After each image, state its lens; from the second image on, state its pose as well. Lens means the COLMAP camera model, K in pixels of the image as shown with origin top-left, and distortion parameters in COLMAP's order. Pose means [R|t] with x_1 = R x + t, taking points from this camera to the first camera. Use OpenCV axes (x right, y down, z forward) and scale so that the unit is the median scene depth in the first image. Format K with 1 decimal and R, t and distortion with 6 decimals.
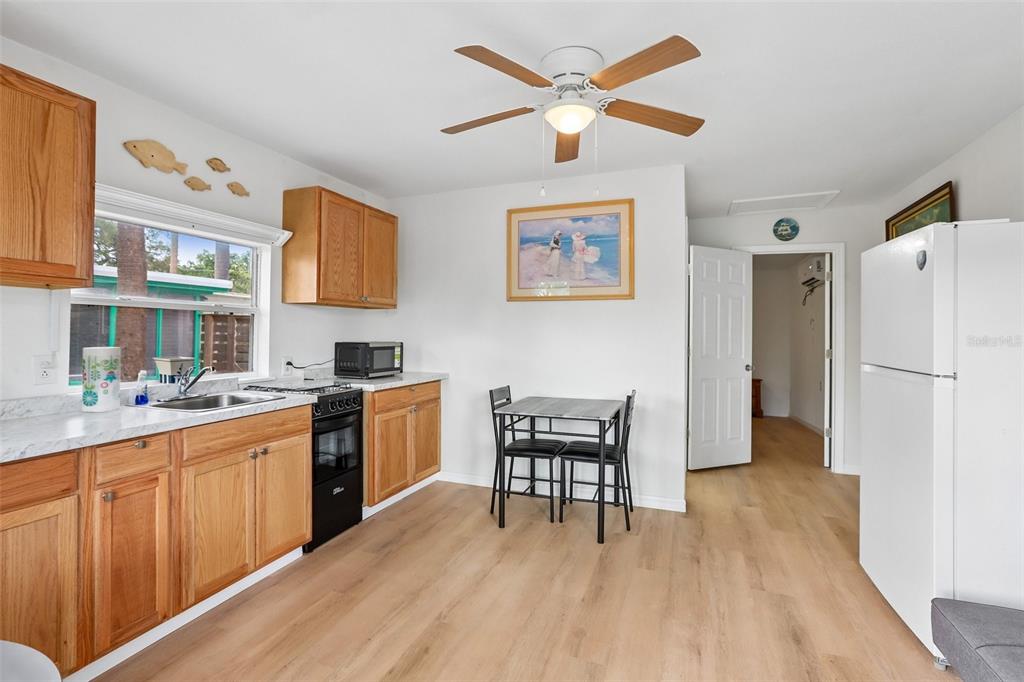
lens RADIAL K [[457.4, 0, 511.8], [0, 457.4, 342.7], [0, 0, 1]] dist [-0.017890, 0.000598]
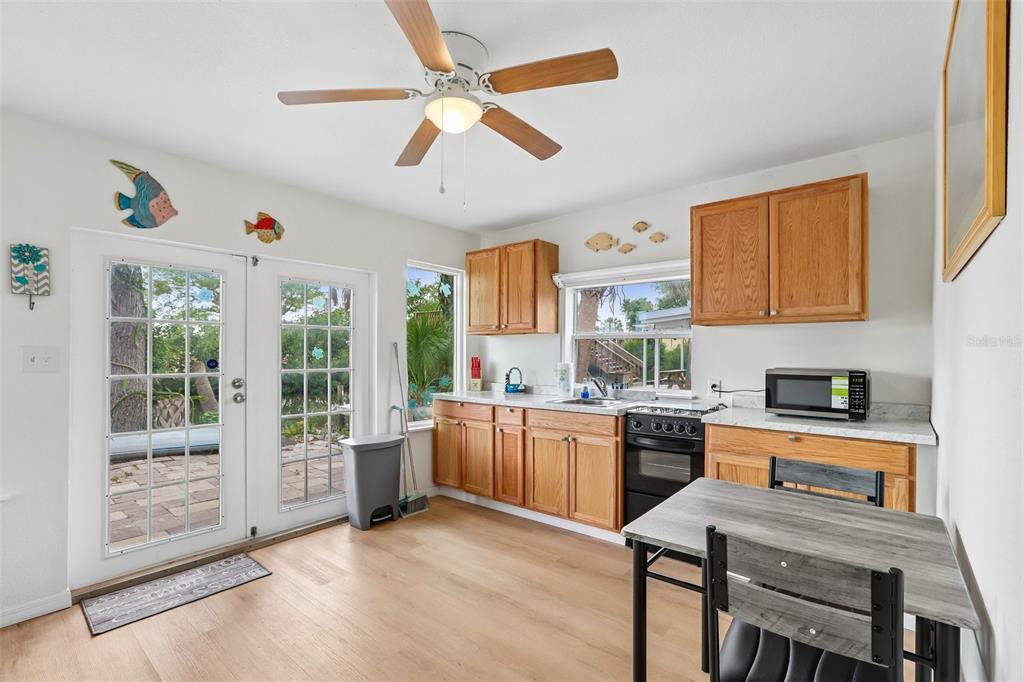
lens RADIAL K [[459.7, 0, 506.6], [0, 459.7, 346.6], [0, 0, 1]] dist [-0.040553, 0.010783]
pose [[-0.326501, -0.002594, -0.945193, 0.617182], [-0.014075, 0.999899, 0.002118, -0.035181], [0.945092, 0.013995, -0.326504, 0.900180]]
